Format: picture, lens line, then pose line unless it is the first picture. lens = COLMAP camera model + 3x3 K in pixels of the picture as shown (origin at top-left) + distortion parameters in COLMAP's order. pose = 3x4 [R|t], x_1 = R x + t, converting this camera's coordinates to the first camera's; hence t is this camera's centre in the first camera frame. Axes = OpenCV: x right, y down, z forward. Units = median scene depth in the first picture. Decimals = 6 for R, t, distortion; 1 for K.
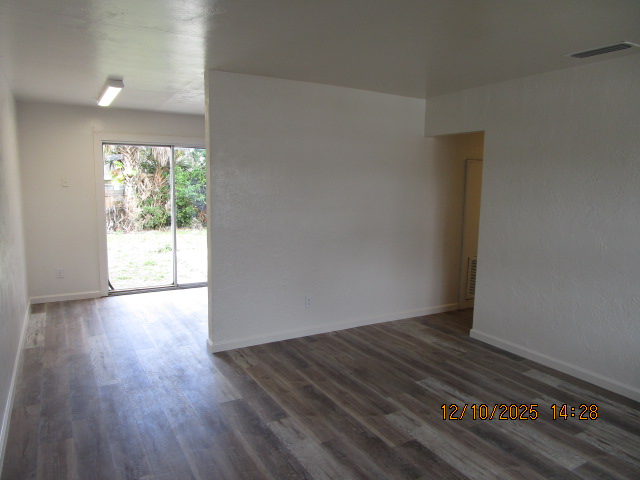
lens RADIAL K [[453.8, 0, 316.4], [0, 453.8, 239.9], [0, 0, 1]] dist [-0.026179, 0.001503]
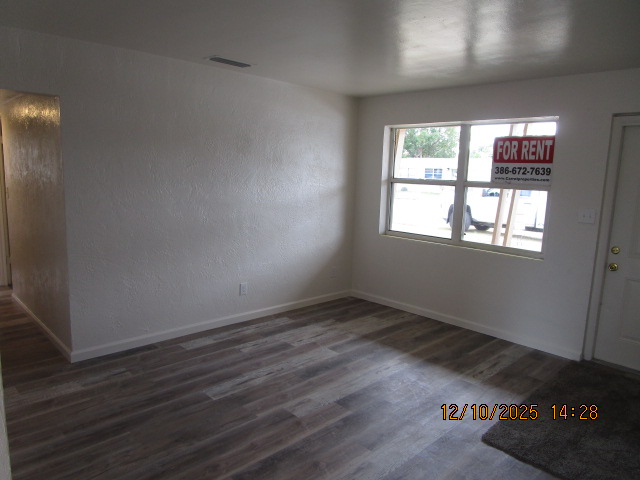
lens RADIAL K [[453.8, 0, 316.2], [0, 453.8, 240.1], [0, 0, 1]] dist [-0.026179, 0.001503]
pose [[-0.234337, -0.175904, 0.956109, -0.621577], [0.091584, 0.975125, 0.201850, -0.149089], [-0.967832, 0.134865, -0.212398, 0.971915]]
